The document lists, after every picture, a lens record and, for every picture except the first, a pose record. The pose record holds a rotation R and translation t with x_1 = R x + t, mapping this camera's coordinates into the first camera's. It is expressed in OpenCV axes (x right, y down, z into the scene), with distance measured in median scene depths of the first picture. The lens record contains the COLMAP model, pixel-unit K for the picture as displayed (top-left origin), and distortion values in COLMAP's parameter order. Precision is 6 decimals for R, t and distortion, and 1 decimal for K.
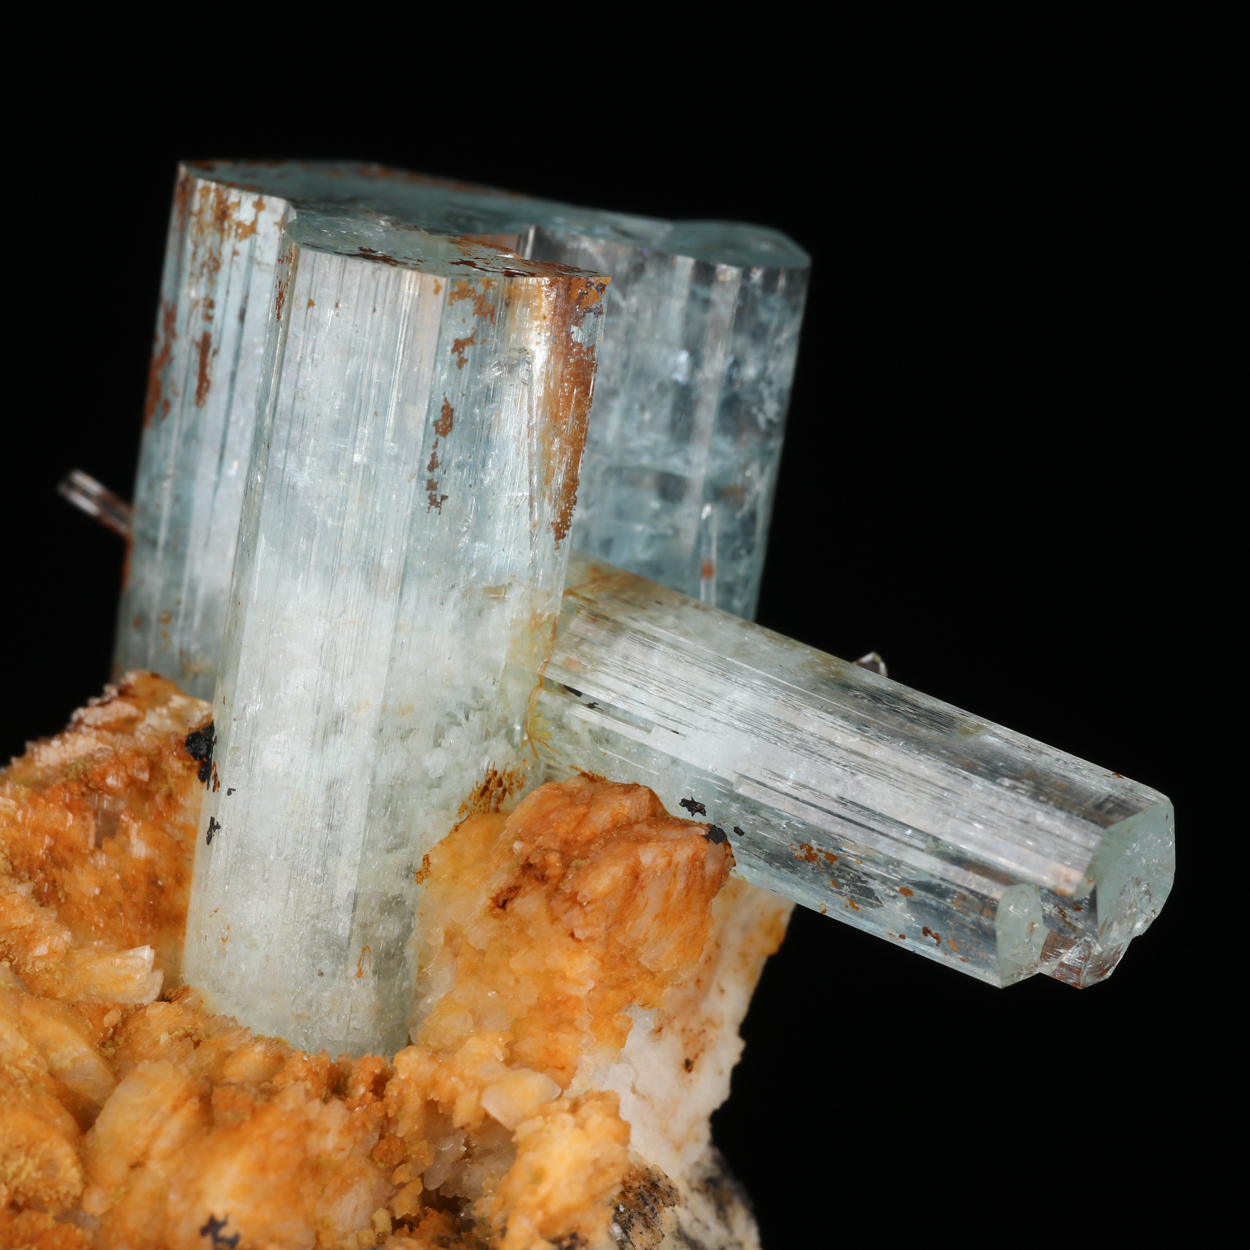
lens RADIAL K [[8944.2, 0, 626.4], [0, 8944.2, 629.9], [0, 0, 1]] dist [0.452843, 0.000000]
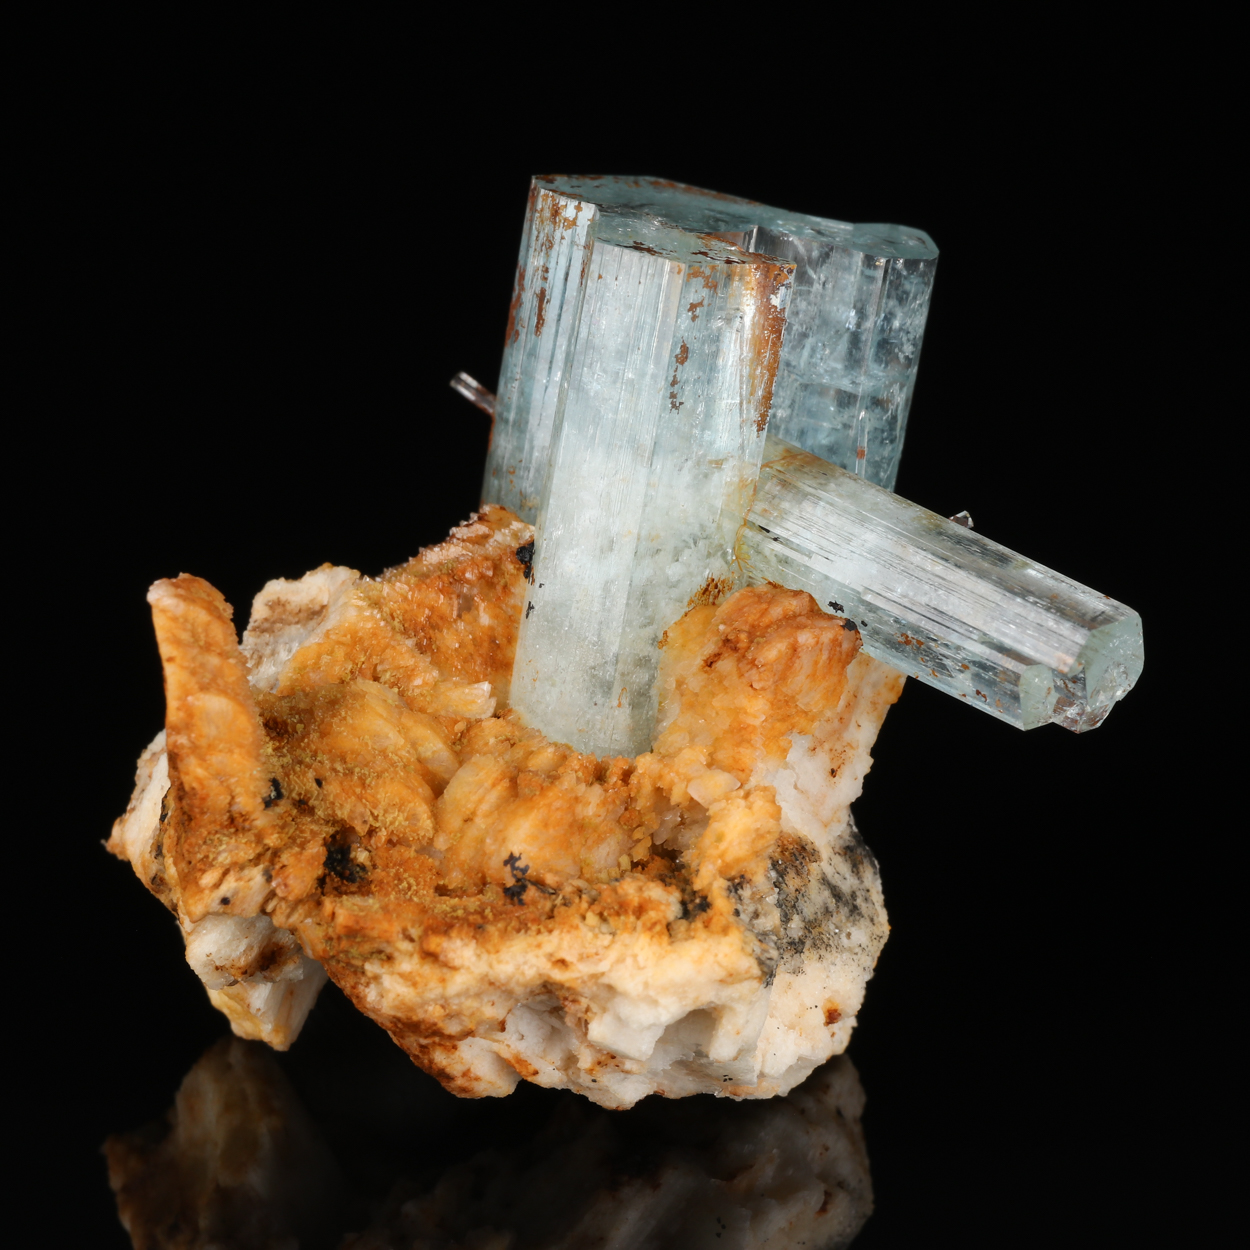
lens RADIAL K [[8944.2, 0, 624.2], [0, 8944.2, 622.6], [0, 0, 1]] dist [0.452843, 0.000000]
pose [[0.995746, 0.039235, -0.083372, 0.100257], [-0.036868, 0.998877, 0.029746, -0.022354], [0.084445, -0.026546, 0.996074, -0.552311]]
